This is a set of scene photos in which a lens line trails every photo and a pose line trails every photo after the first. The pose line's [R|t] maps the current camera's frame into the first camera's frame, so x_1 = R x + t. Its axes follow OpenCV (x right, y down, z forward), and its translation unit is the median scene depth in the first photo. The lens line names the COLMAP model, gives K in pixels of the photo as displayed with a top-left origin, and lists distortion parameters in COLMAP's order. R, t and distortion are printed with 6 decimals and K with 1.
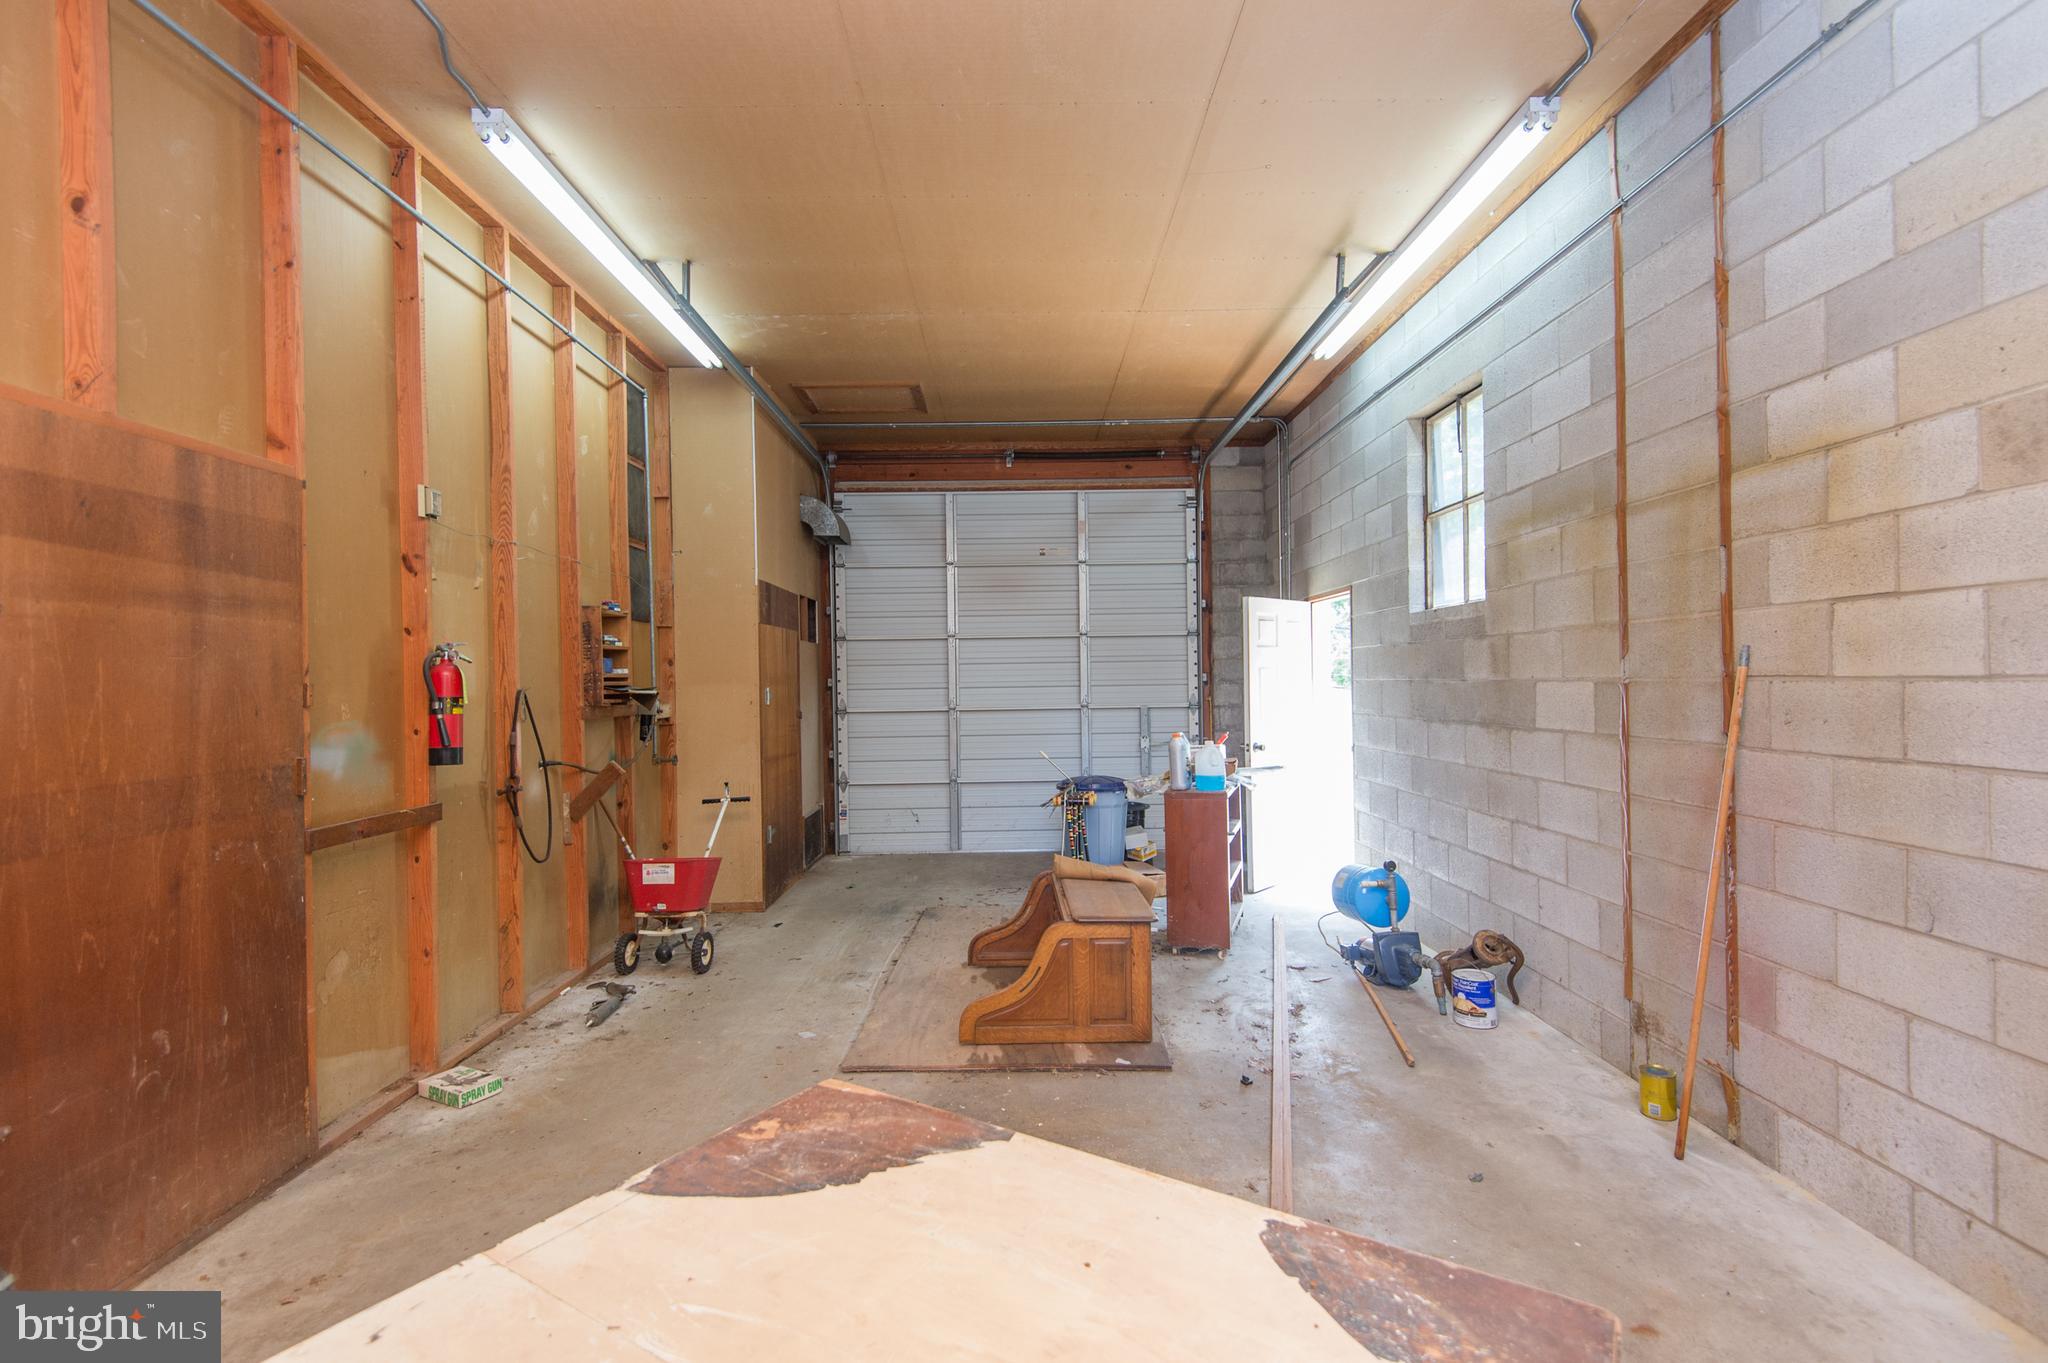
lens RADIAL K [[945.7, 0, 1023.1], [0, 945.7, 681.5], [0, 0, 1]] dist [0.017761, -0.009131]
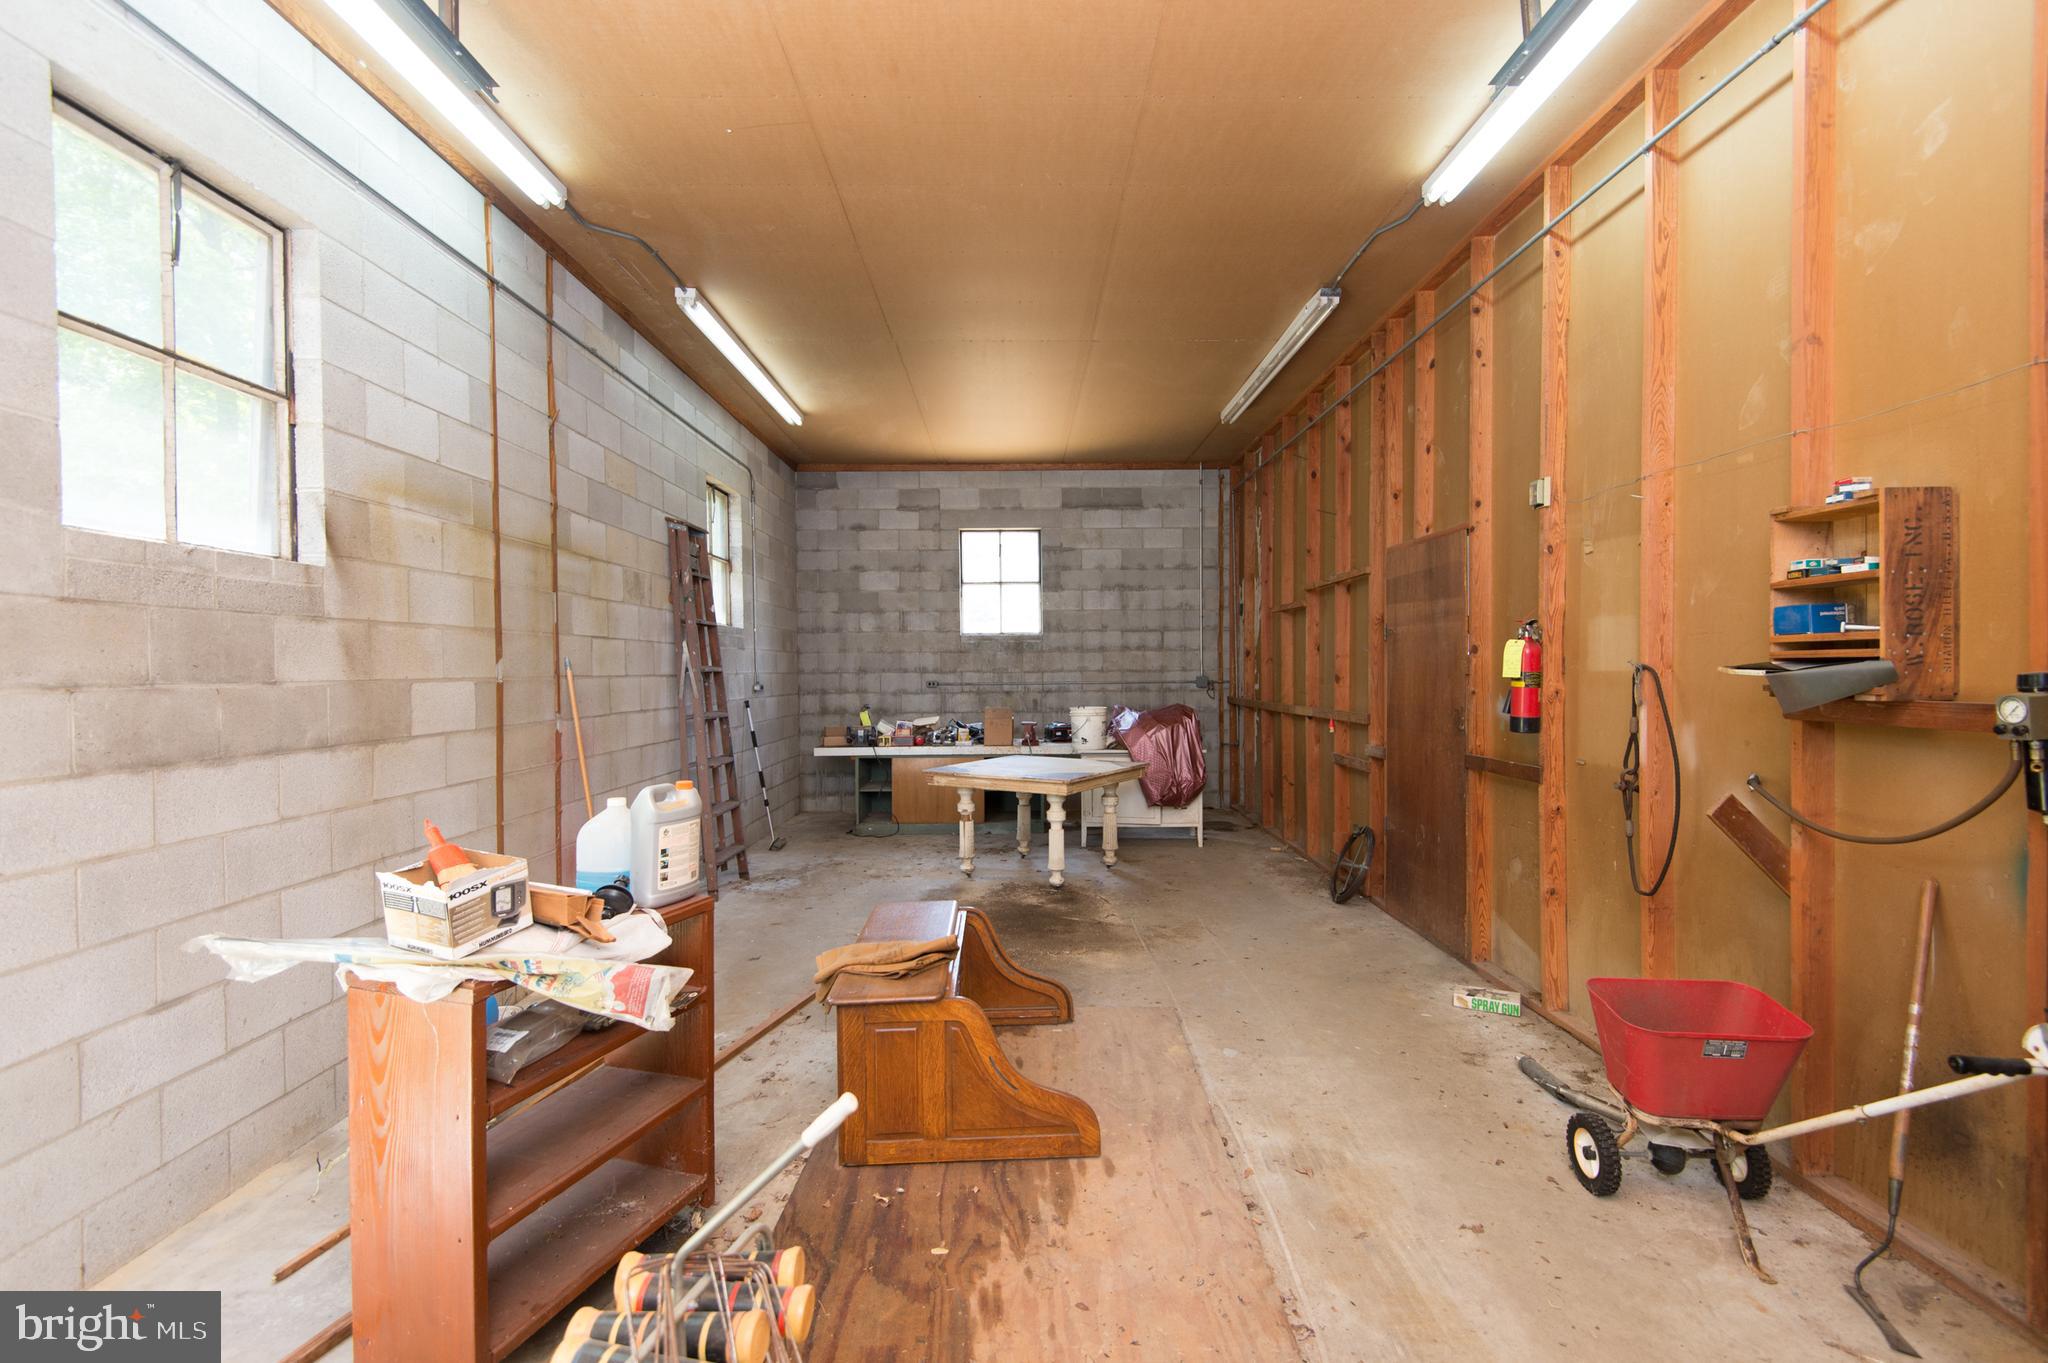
lens RADIAL K [[945.7, 0, 1022.1], [0, 945.7, 680.3], [0, 0, 1]] dist [0.017761, -0.009131]
pose [[-0.999732, 0.022974, -0.002799, -0.018869], [0.022938, 0.999661, 0.012285, 0.000458], [0.003080, 0.012217, -0.999921, 2.035150]]
